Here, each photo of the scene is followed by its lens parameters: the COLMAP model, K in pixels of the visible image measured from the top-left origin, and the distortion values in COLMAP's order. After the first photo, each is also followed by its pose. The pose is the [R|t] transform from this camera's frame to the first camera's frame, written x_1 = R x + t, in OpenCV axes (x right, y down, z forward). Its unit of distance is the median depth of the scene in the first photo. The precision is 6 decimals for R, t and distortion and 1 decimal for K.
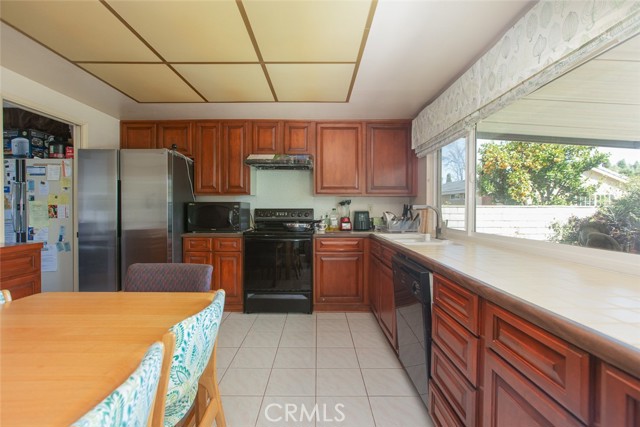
lens RADIAL K [[294.9, 0, 320.0], [0, 294.9, 213.5], [0, 0, 1]] dist [-0.014323, 0.001018]
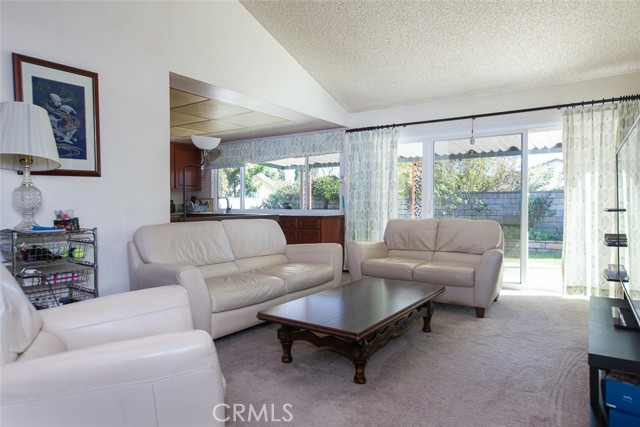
lens RADIAL K [[399.7, 0, 320.0], [0, 399.7, 213.5], [0, 0, 1]] dist [0.001422, 0.000018]
pose [[0.571205, -0.021747, 0.820520, -1.159855], [0.012193, 0.999763, 0.018009, 0.035208], [-0.820717, -0.000283, 0.571335, -0.859871]]
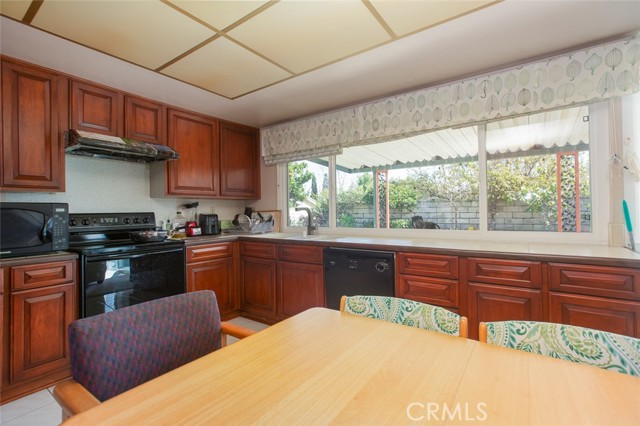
lens RADIAL K [[294.9, 0, 320.0], [0, 294.9, 213.0], [0, 0, 1]] dist [-0.014323, 0.001018]
pose [[0.588336, -0.016036, 0.808457, -0.425578], [0.027685, 0.999617, -0.000319, -0.002453], [-0.808142, 0.022570, 0.588555, 0.181787]]
